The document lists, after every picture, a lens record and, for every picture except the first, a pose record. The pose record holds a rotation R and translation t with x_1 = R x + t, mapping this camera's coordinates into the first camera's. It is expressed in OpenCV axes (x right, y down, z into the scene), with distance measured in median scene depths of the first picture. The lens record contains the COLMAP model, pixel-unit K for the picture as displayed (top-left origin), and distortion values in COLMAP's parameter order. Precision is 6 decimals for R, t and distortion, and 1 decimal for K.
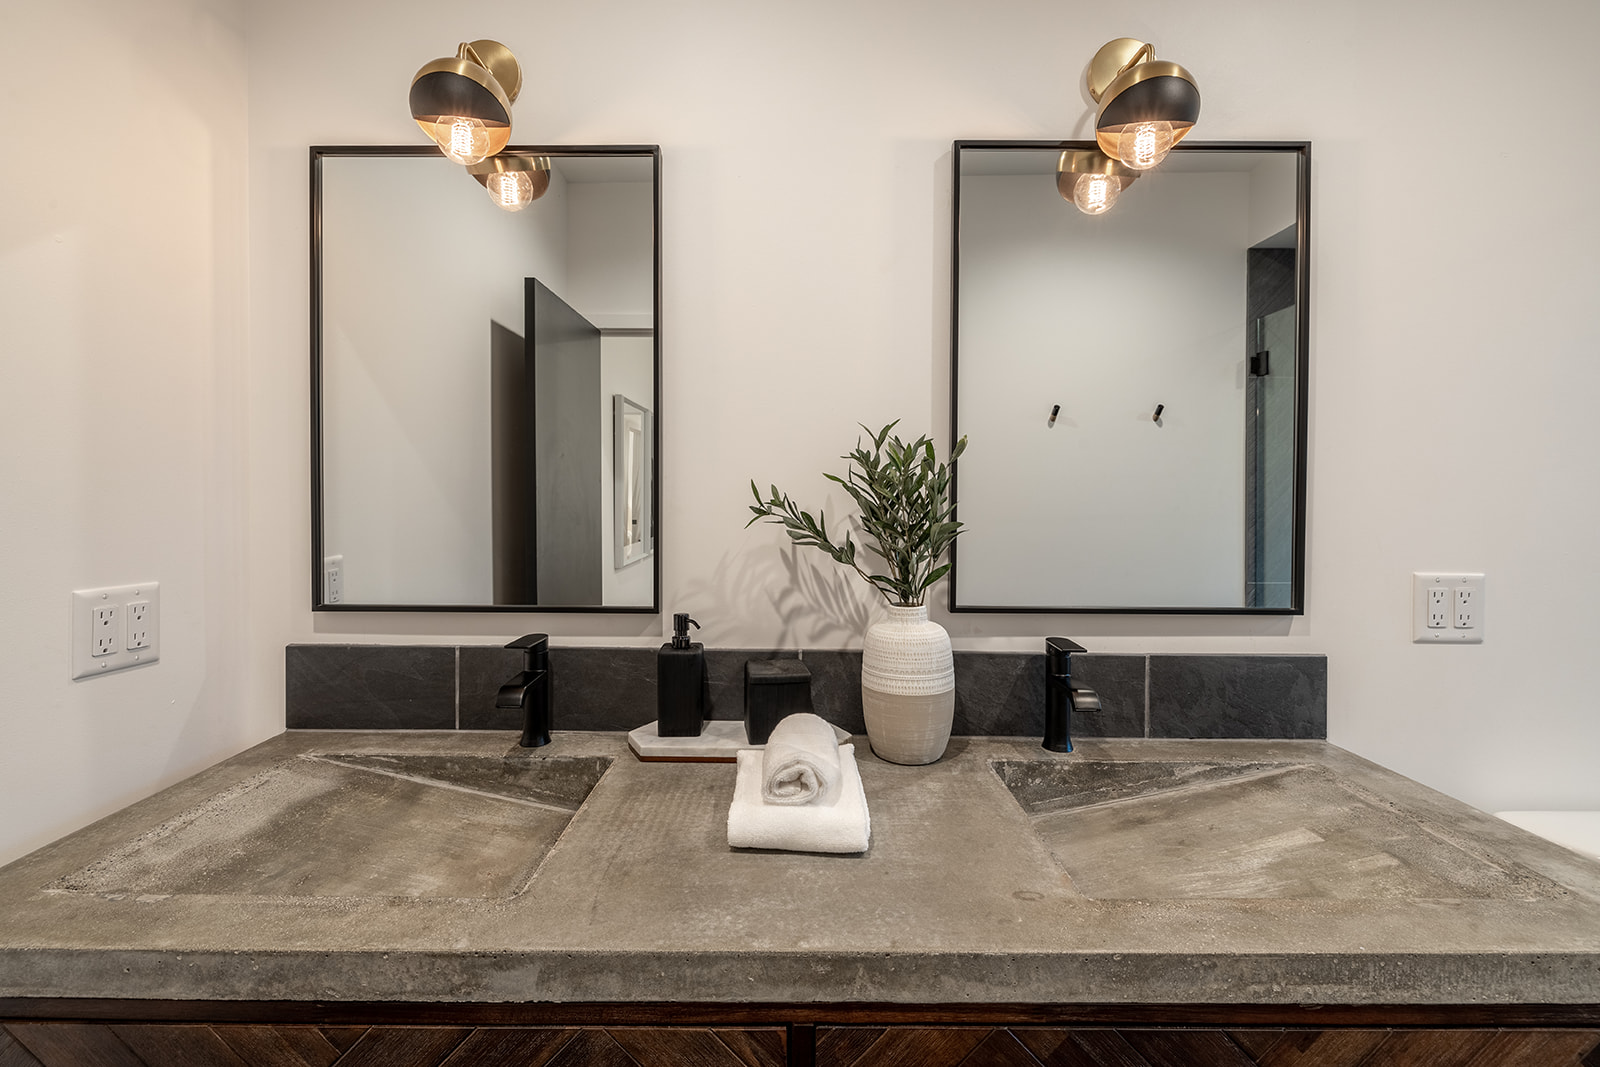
lens RADIAL K [[677.0, 0, 795.7], [0, 677.0, 500.4], [0, 0, 1]] dist [-0.002752, -0.000145]
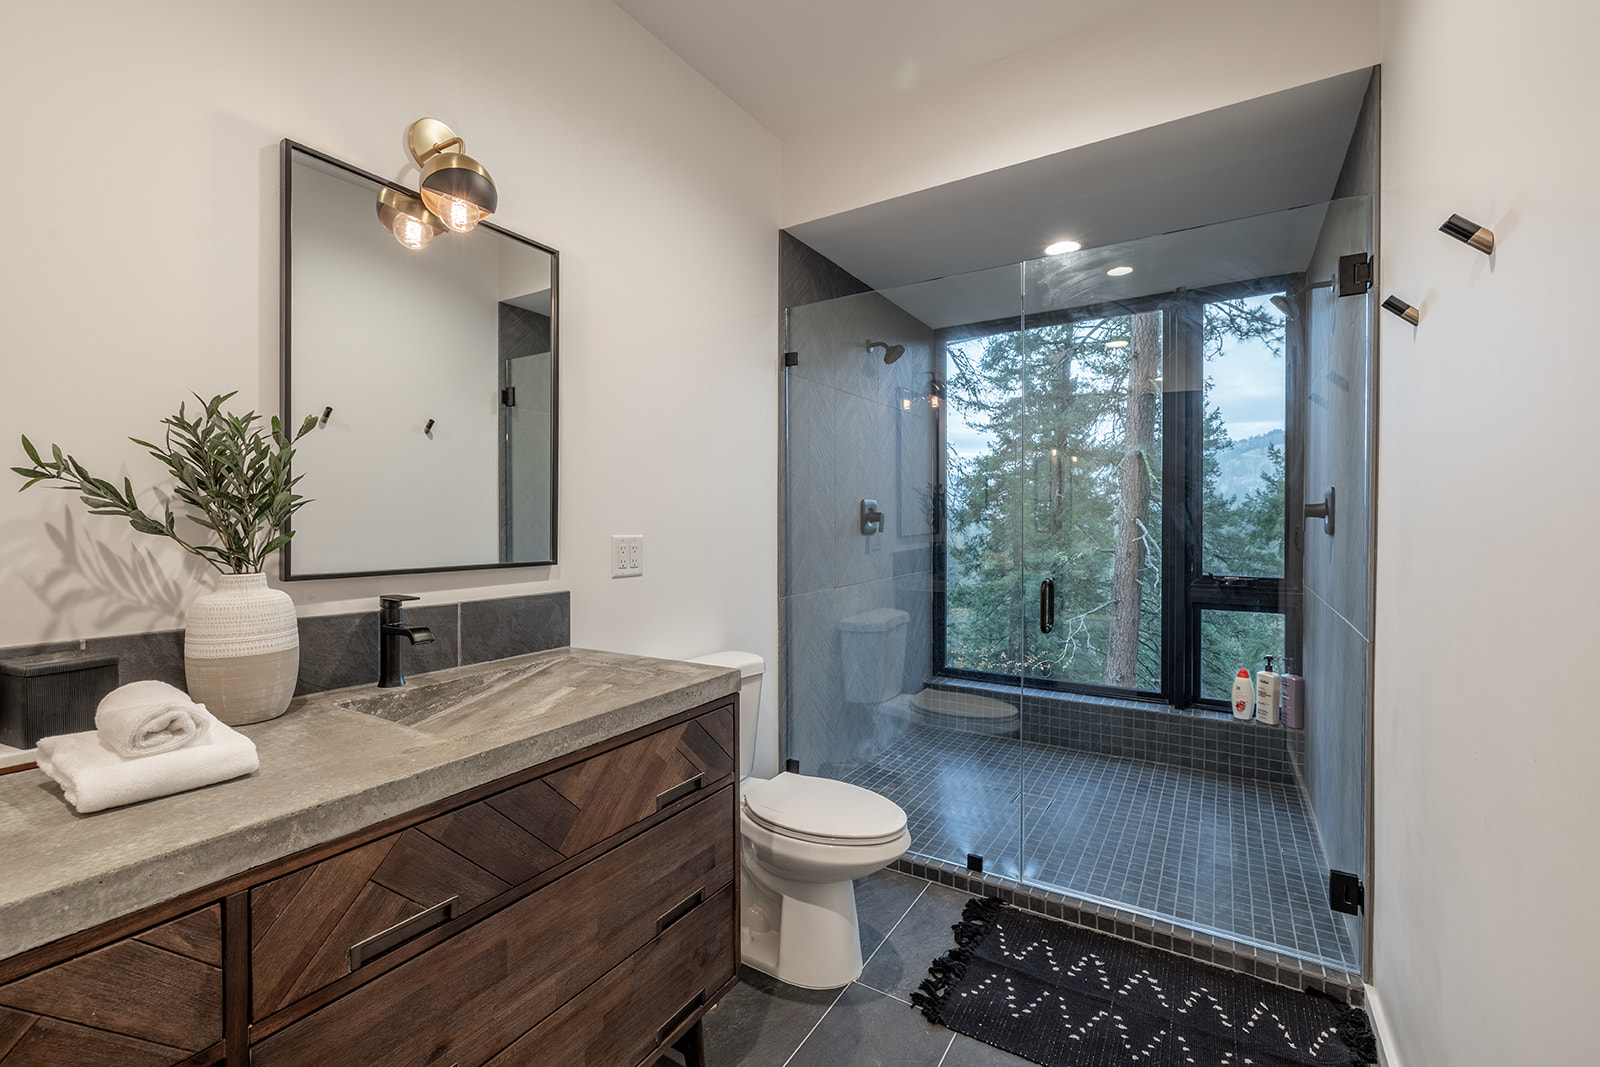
lens RADIAL K [[690.4, 0, 798.7], [0, 690.4, 527.6], [0, 0, 1]] dist [-0.001630, -0.000459]
pose [[0.515873, -0.008354, 0.856625, -0.294100], [0.008246, 0.999955, 0.004786, 0.086387], [-0.856626, 0.004595, 0.515918, -0.259826]]
